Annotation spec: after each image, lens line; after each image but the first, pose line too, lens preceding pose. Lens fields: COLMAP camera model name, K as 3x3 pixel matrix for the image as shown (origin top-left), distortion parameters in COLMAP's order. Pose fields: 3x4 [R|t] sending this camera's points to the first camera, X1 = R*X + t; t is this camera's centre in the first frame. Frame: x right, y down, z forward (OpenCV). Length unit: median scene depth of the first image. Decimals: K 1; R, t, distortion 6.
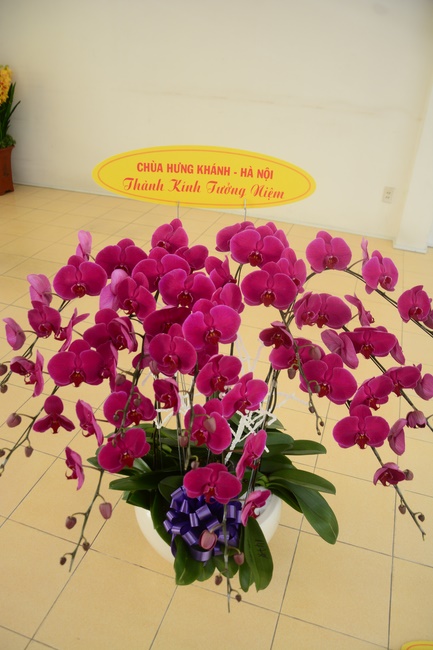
lens RADIAL K [[517.3, 0, 216.2], [0, 517.3, 340.4], [0, 0, 1]] dist [-0.168827, 0.144066]
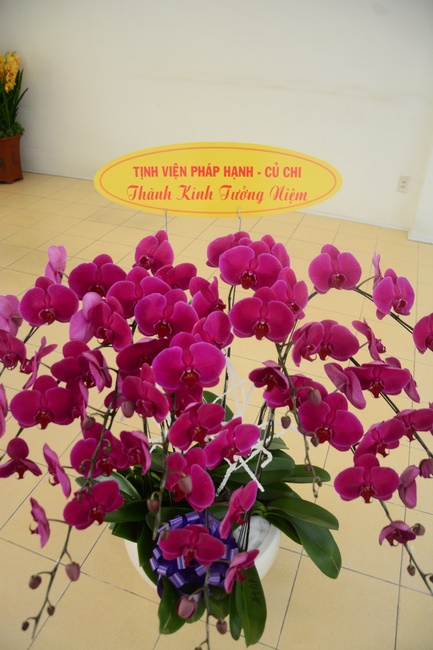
lens RADIAL K [[504.2, 0, 216.0], [0, 504.2, 339.4], [0, 0, 1]] dist [-0.171283, 0.127086]
pose [[0.999465, 0.008483, -0.031598, 0.049465], [-0.007230, 0.999191, 0.039567, -0.093750], [0.031908, -0.039317, 0.998717, 0.154169]]
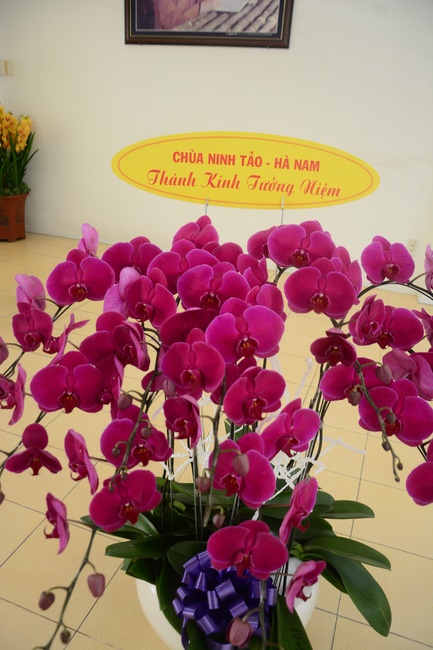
lens RADIAL K [[517.3, 0, 216.2], [0, 517.3, 340.4], [0, 0, 1]] dist [-0.168827, 0.144066]
pose [[0.999549, 0.024135, -0.017853, -0.039847], [-0.026252, 0.991185, -0.129861, 0.072135], [0.014561, 0.130272, 0.991371, 0.230154]]
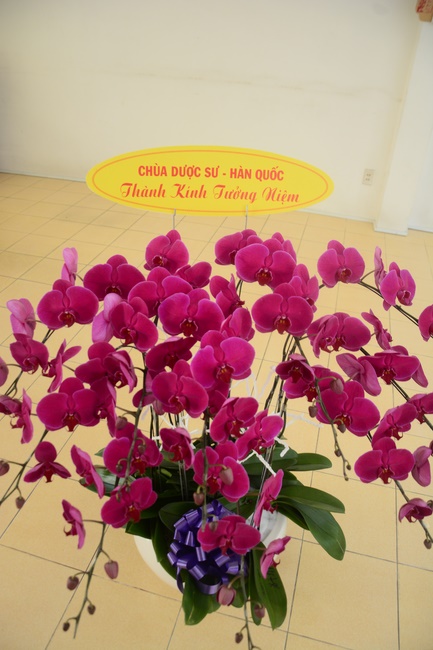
lens RADIAL K [[505.4, 0, 215.4], [0, 505.4, 339.7], [0, 0, 1]] dist [-0.168678, 0.124880]
pose [[0.998367, -0.030217, 0.048480, -0.055909], [0.027735, 0.998310, 0.051073, -0.098157], [-0.049942, -0.049645, 0.997518, 0.127538]]
